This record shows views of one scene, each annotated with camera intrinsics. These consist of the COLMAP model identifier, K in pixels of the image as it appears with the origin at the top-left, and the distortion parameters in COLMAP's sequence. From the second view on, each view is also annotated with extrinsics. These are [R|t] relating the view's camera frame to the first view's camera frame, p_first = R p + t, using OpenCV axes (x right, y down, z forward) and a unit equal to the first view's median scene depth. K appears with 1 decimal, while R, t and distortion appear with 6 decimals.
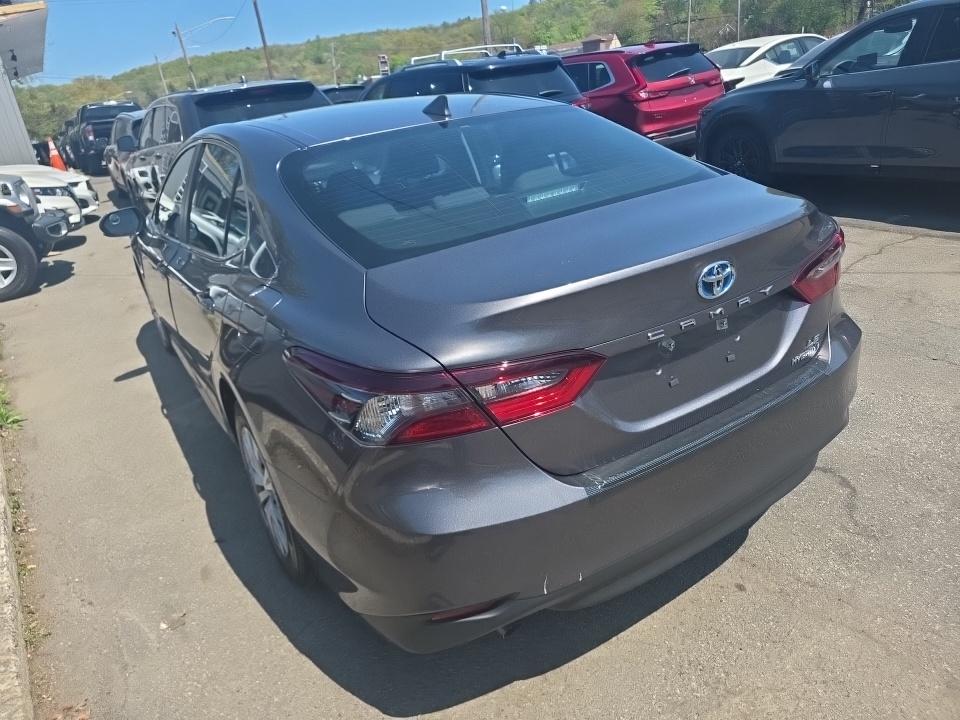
lens RADIAL K [[666.6, 0, 480.0], [0, 666.6, 360.0], [0, 0, 1]] dist [0.050709, -0.054529]
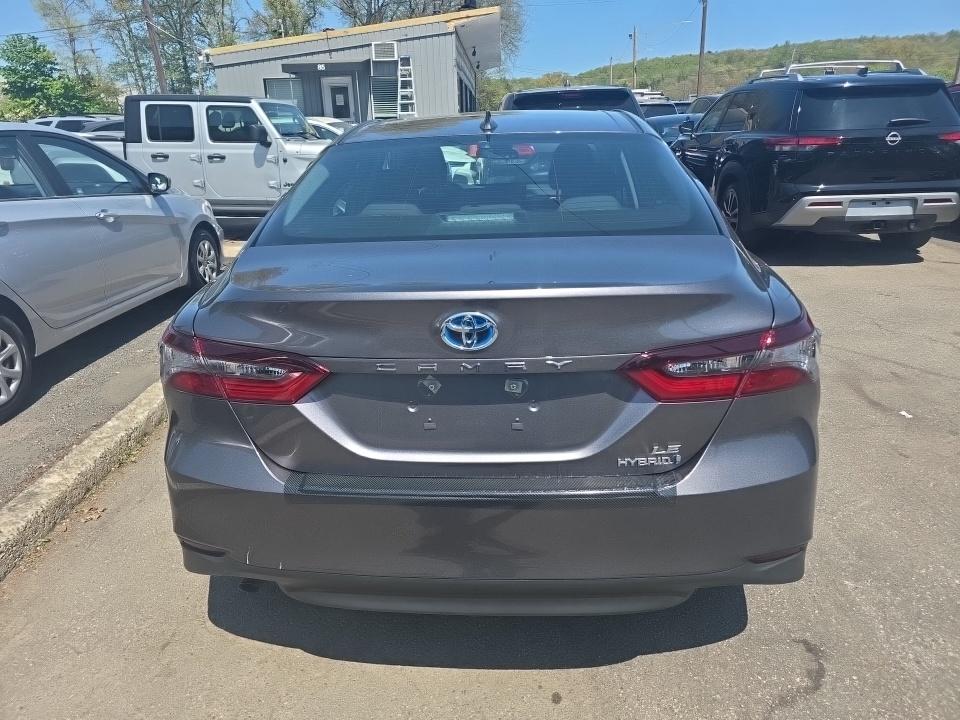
lens RADIAL K [[666.6, 0, 480.0], [0, 666.6, 360.0], [0, 0, 1]] dist [0.050709, -0.054529]
pose [[0.796560, 0.282248, -0.534629, 0.203250], [-0.284066, 0.955366, 0.081131, -0.037724], [0.533666, 0.087245, 0.841183, 0.056783]]
